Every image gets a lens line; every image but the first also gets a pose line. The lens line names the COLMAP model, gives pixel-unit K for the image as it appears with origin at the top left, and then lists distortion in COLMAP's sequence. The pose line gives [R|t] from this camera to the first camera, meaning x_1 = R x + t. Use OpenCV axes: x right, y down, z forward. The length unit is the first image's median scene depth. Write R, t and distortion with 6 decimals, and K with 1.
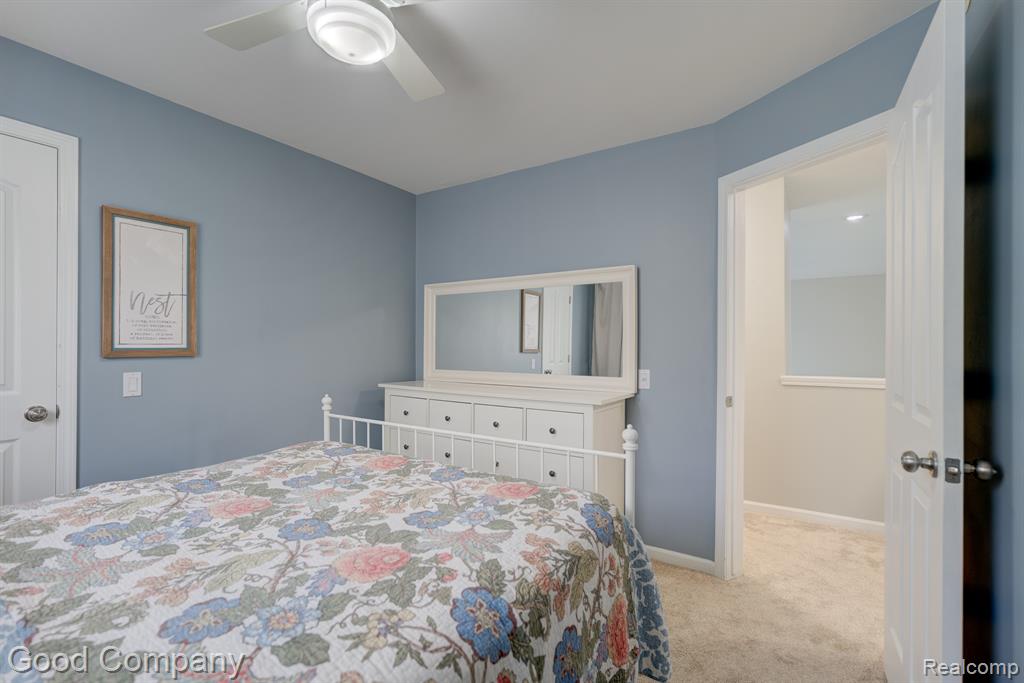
lens RADIAL K [[460.3, 0, 505.5], [0, 460.3, 342.4], [0, 0, 1]] dist [-0.003402, -0.000260]
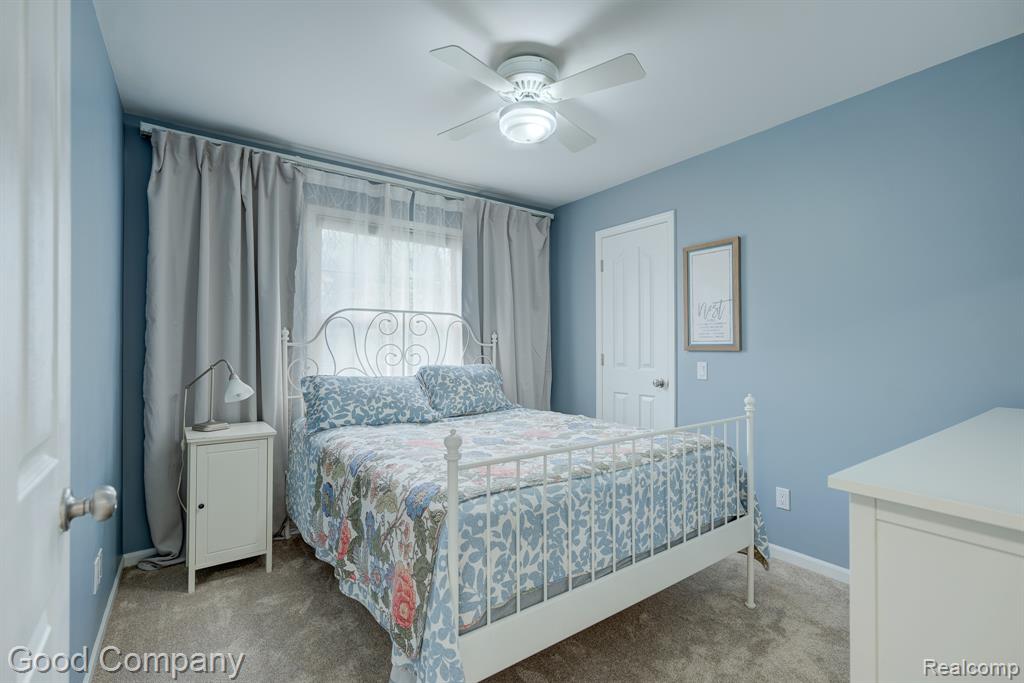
lens RADIAL K [[460.3, 0, 505.5], [0, 460.3, 345.2], [0, 0, 1]] dist [-0.003402, -0.000260]
pose [[-0.336073, -0.006071, -0.941816, 0.676290], [0.007343, 0.999932, -0.009066, 0.023680], [0.941807, -0.009963, -0.336006, 0.902975]]
